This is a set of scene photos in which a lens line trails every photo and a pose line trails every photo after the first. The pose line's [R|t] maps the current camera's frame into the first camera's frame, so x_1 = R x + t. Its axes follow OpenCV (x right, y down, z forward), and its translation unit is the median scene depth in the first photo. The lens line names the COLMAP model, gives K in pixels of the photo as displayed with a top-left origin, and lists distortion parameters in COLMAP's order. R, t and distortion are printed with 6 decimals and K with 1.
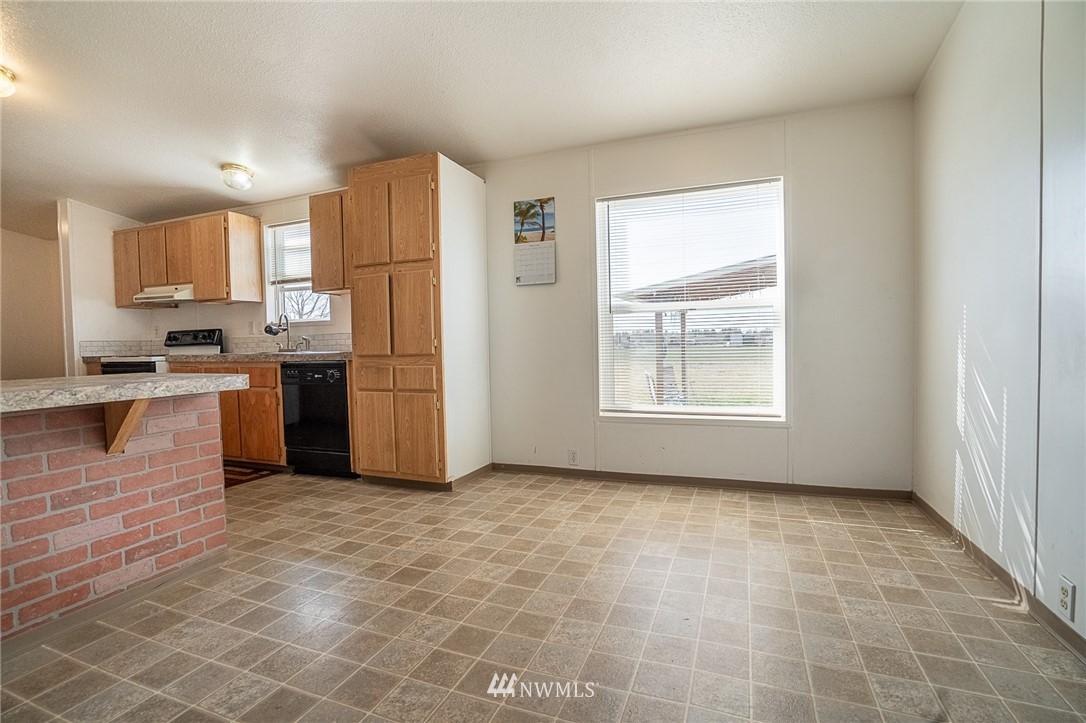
lens RADIAL K [[503.1, 0, 507.6], [0, 503.1, 359.0], [0, 0, 1]] dist [-0.022417, 0.008356]
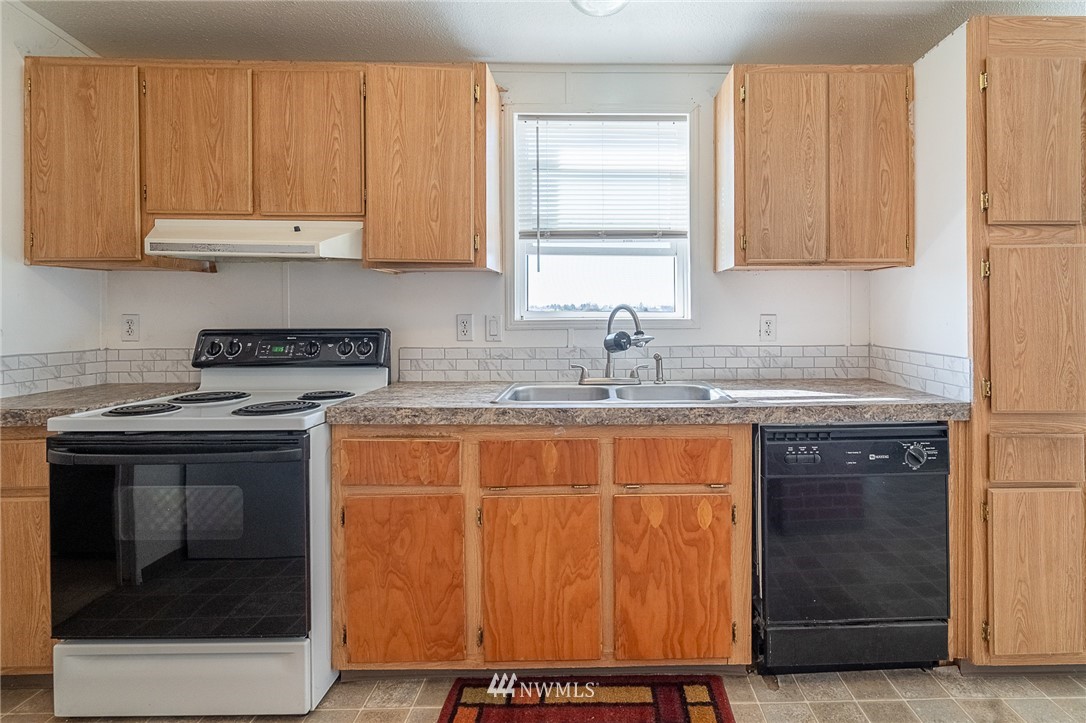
lens RADIAL K [[503.1, 0, 588.1], [0, 503.1, 312.2], [0, 0, 1]] dist [-0.022417, 0.008356]
pose [[0.903574, 0.021605, 0.427886, -0.831659], [-0.003735, 0.999087, -0.042559, -0.077878], [-0.428415, 0.036857, 0.902830, 0.728747]]
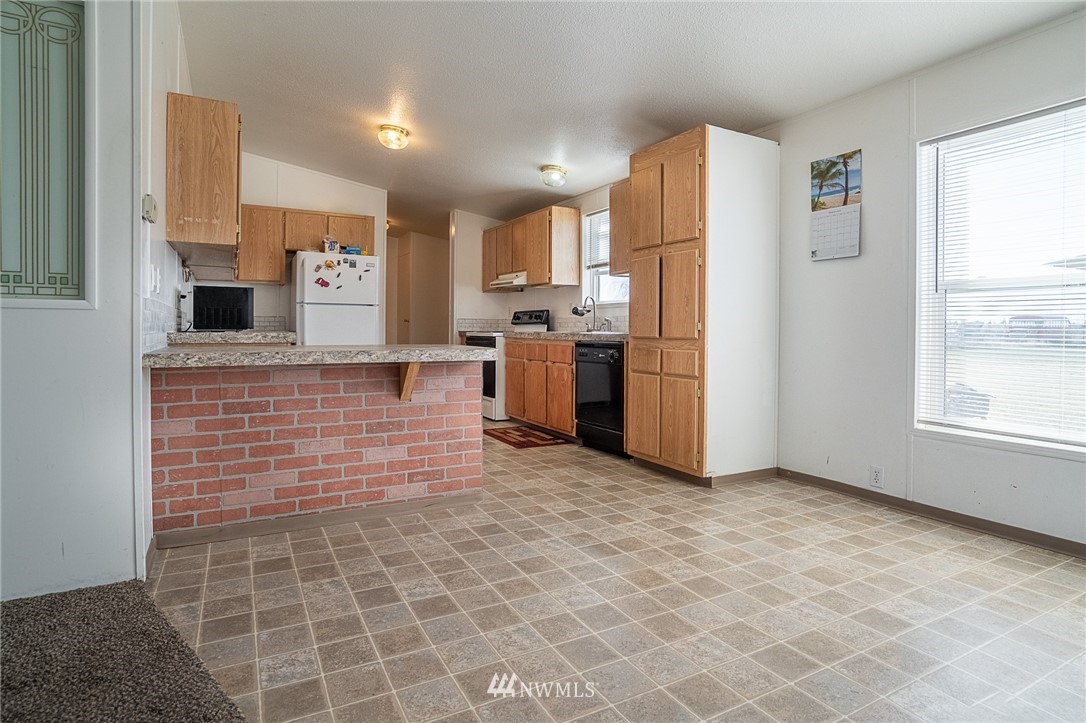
lens RADIAL K [[543.8, 0, 535.8], [0, 543.8, 331.5], [0, 0, 1]] dist [-0.035446, 0.013780]
pose [[0.794362, 0.029423, -0.606732, 0.208737], [-0.041298, 0.999131, -0.005617, -0.004306], [0.606039, 0.029519, 0.794887, 0.009887]]
